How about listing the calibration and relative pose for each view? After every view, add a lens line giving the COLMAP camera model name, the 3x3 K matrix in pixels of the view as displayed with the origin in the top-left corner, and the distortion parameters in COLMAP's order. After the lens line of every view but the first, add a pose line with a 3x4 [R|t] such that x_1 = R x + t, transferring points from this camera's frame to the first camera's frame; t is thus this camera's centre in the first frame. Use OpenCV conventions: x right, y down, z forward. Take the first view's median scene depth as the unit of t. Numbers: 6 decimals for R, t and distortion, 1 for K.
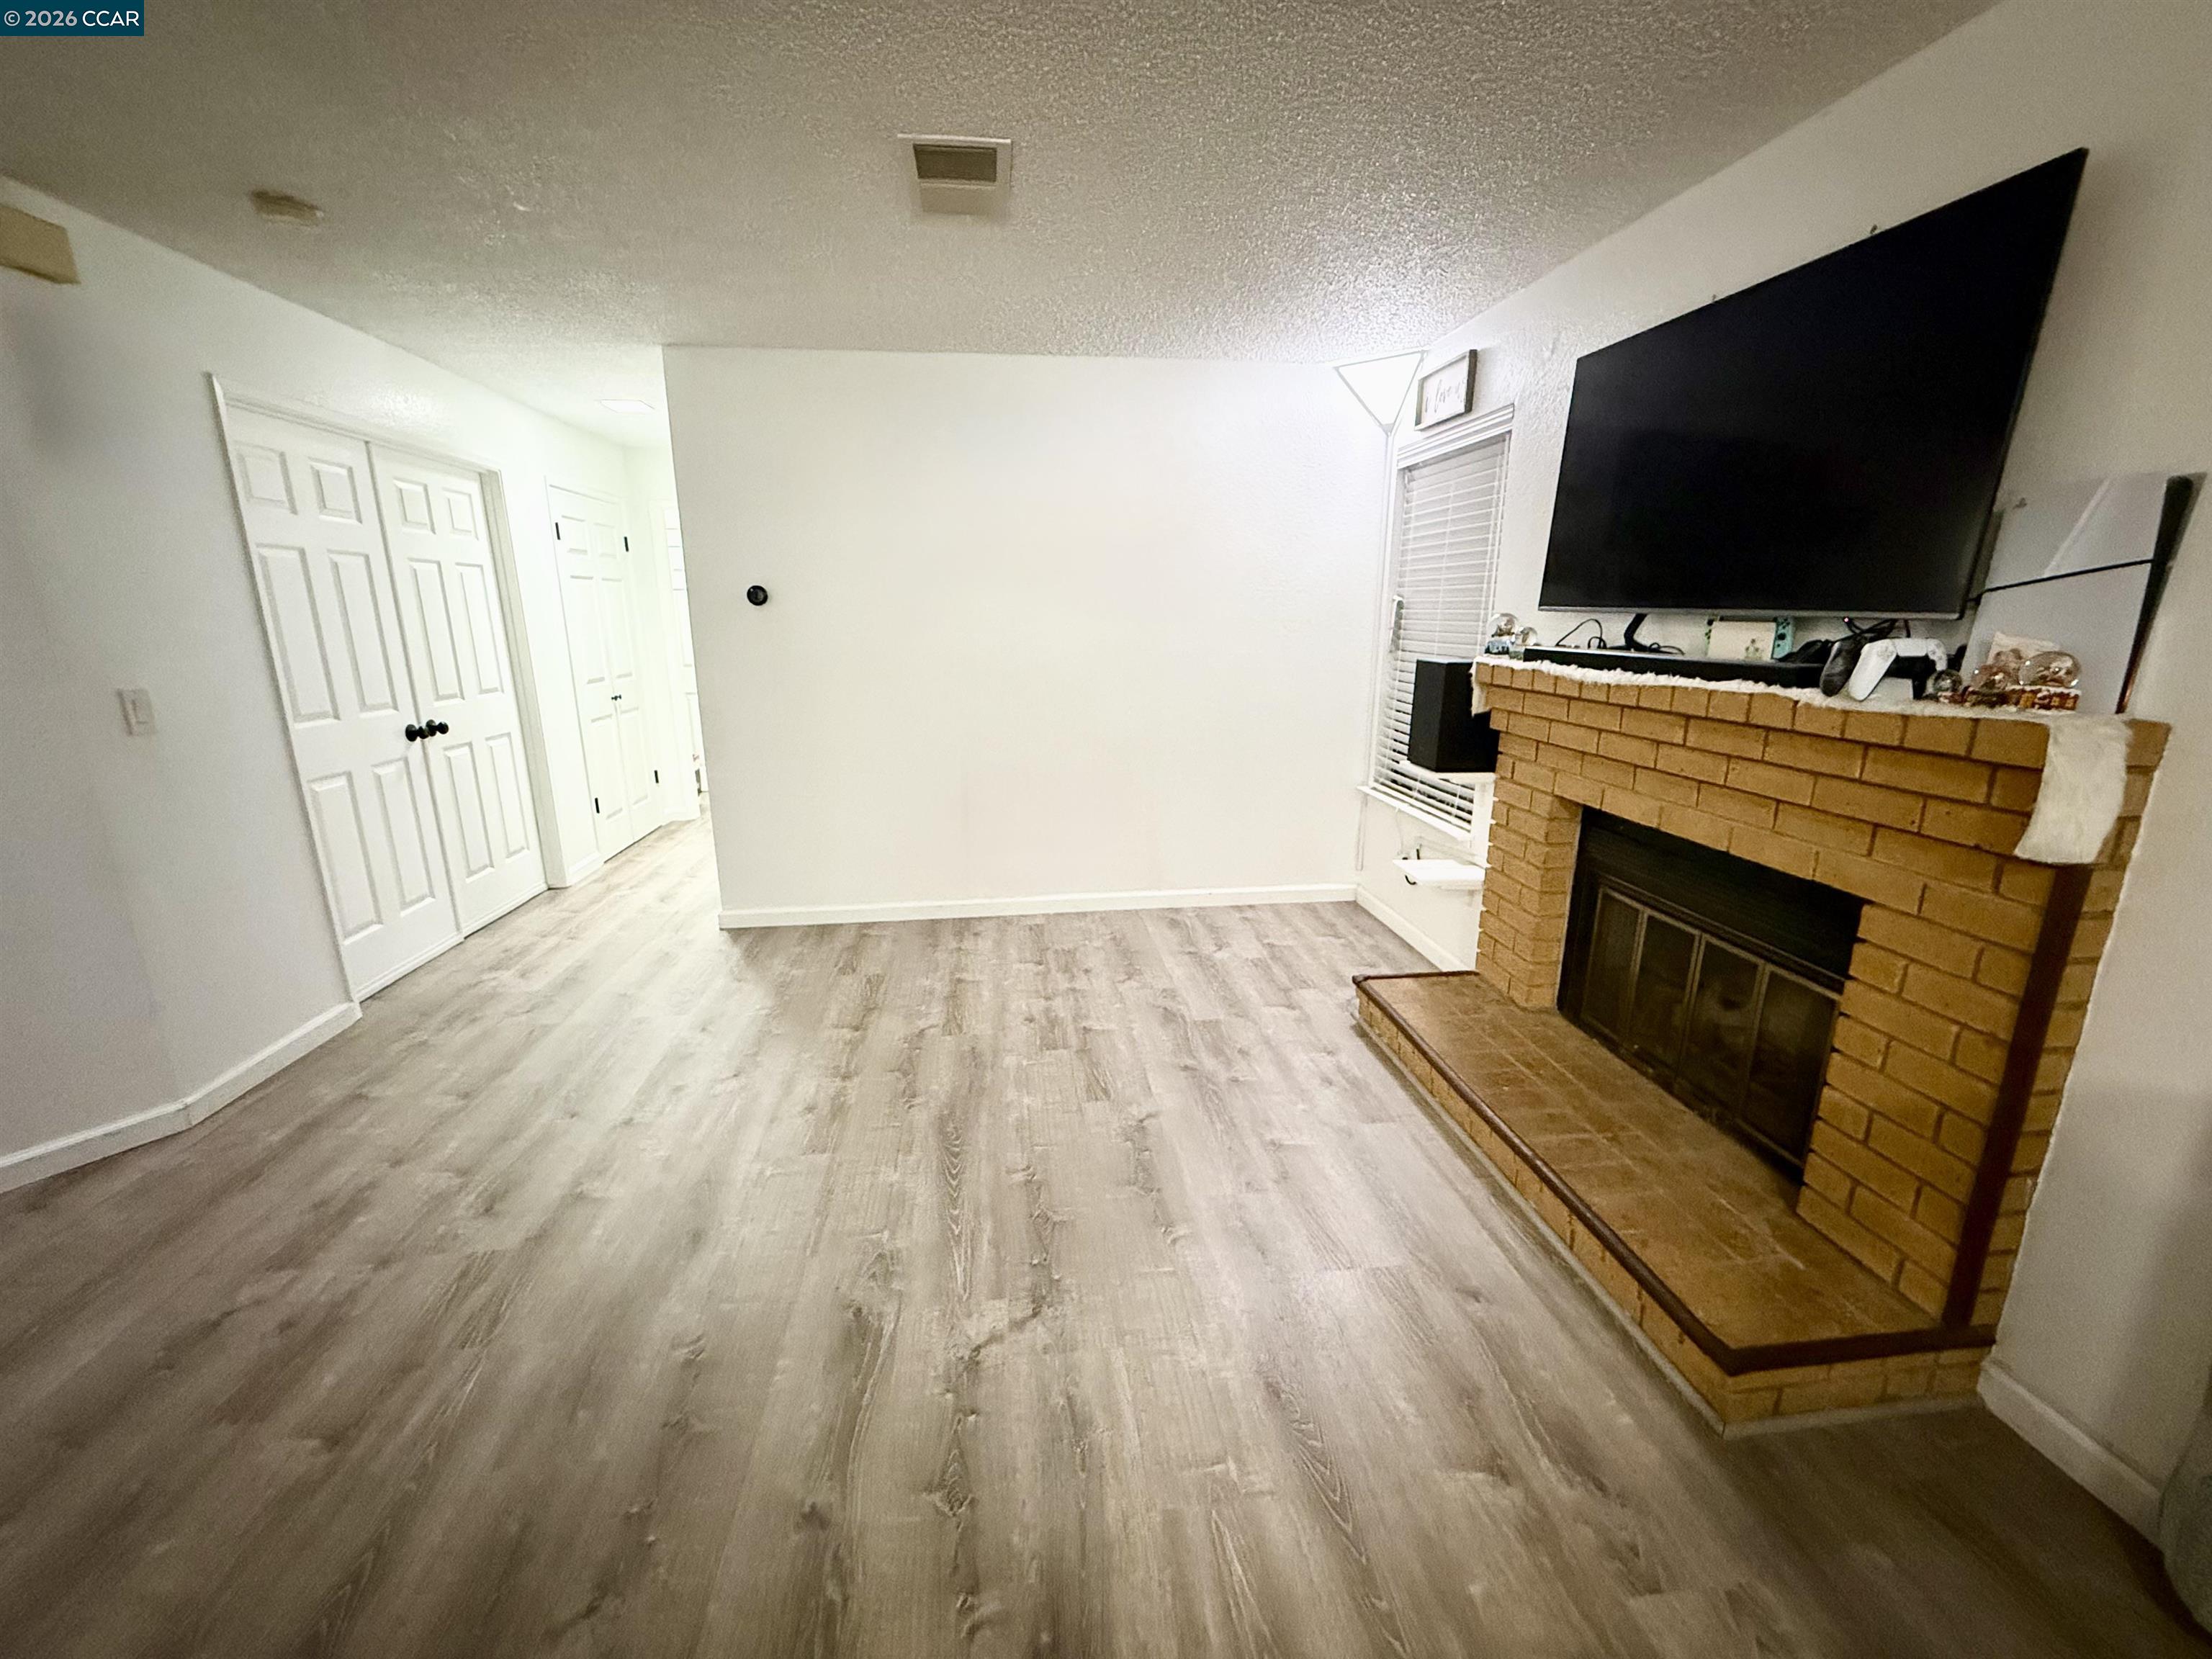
lens RADIAL K [[881.0, 0, 1101.3], [0, 881.0, 824.3], [0, 0, 1]] dist [-0.000100, -0.000202]
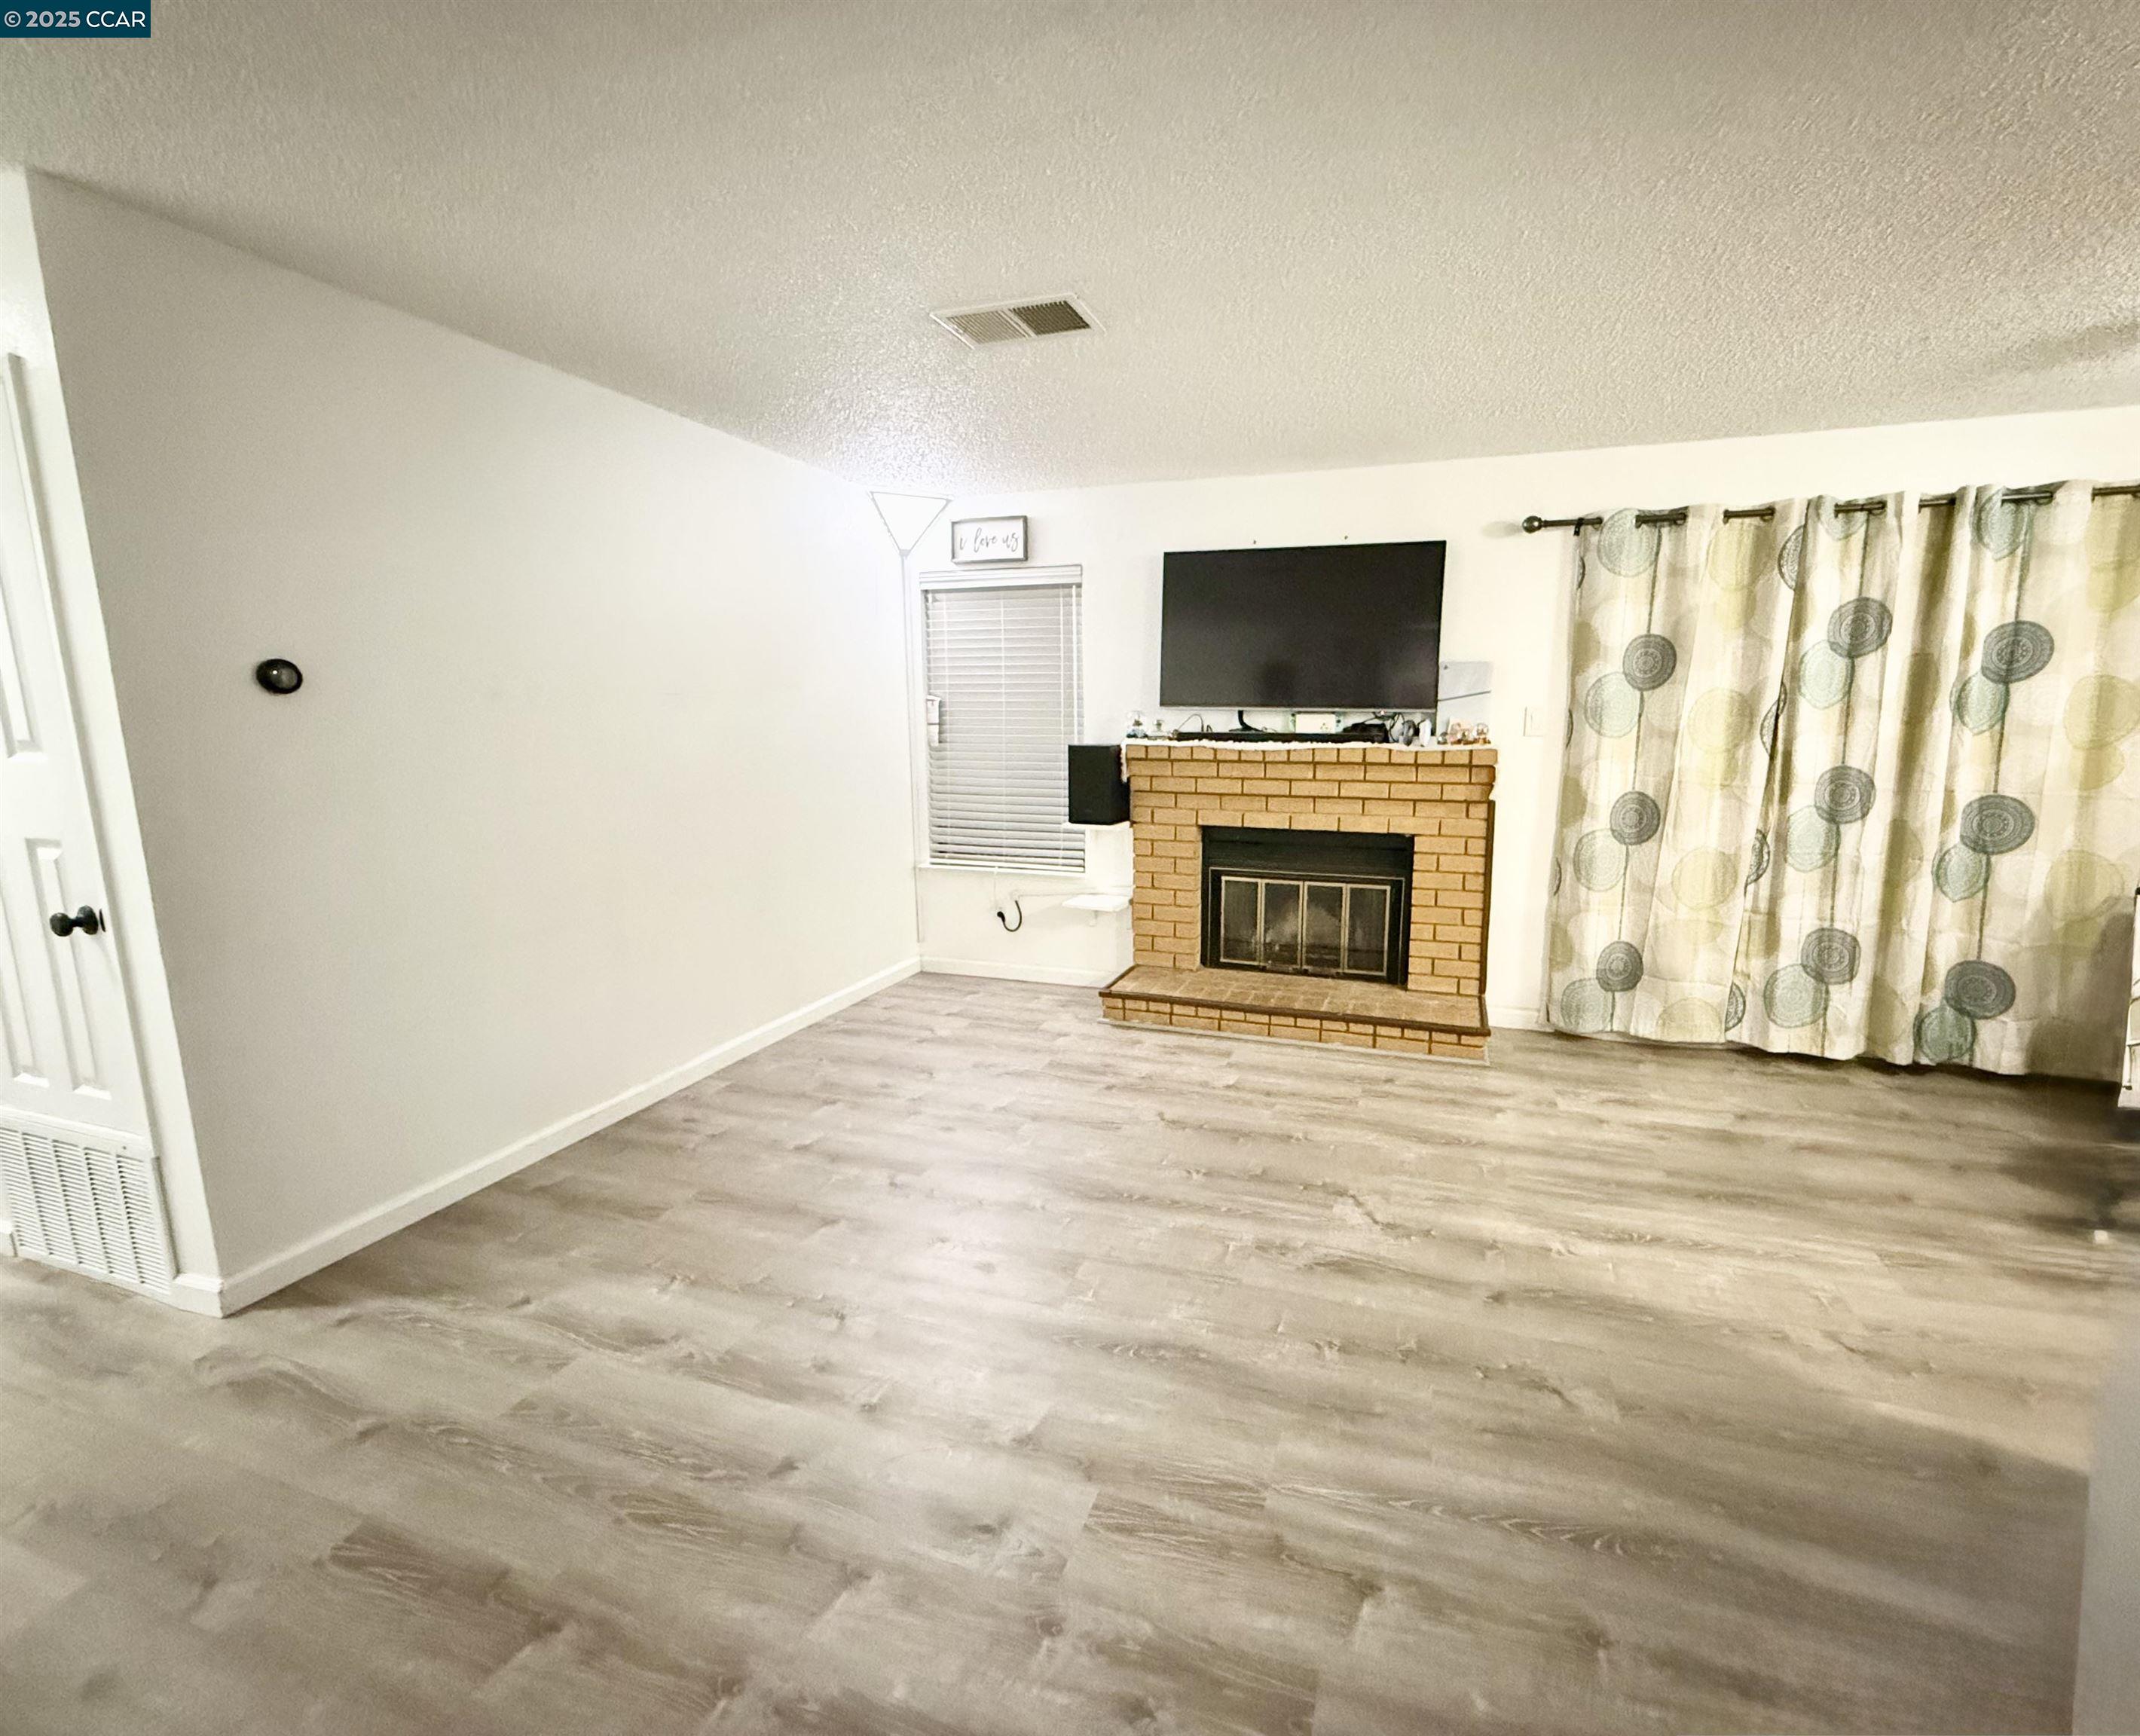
lens RADIAL K [[935.0, 0, 1138.0], [0, 935.0, 861.9], [0, 0, 1]] dist [0.000576, 0.000004]
pose [[0.410148, -0.142285, 0.900851, -0.912824], [0.214341, 0.975127, 0.056429, -0.076291], [-0.886474, 0.169945, 0.430444, 0.349525]]
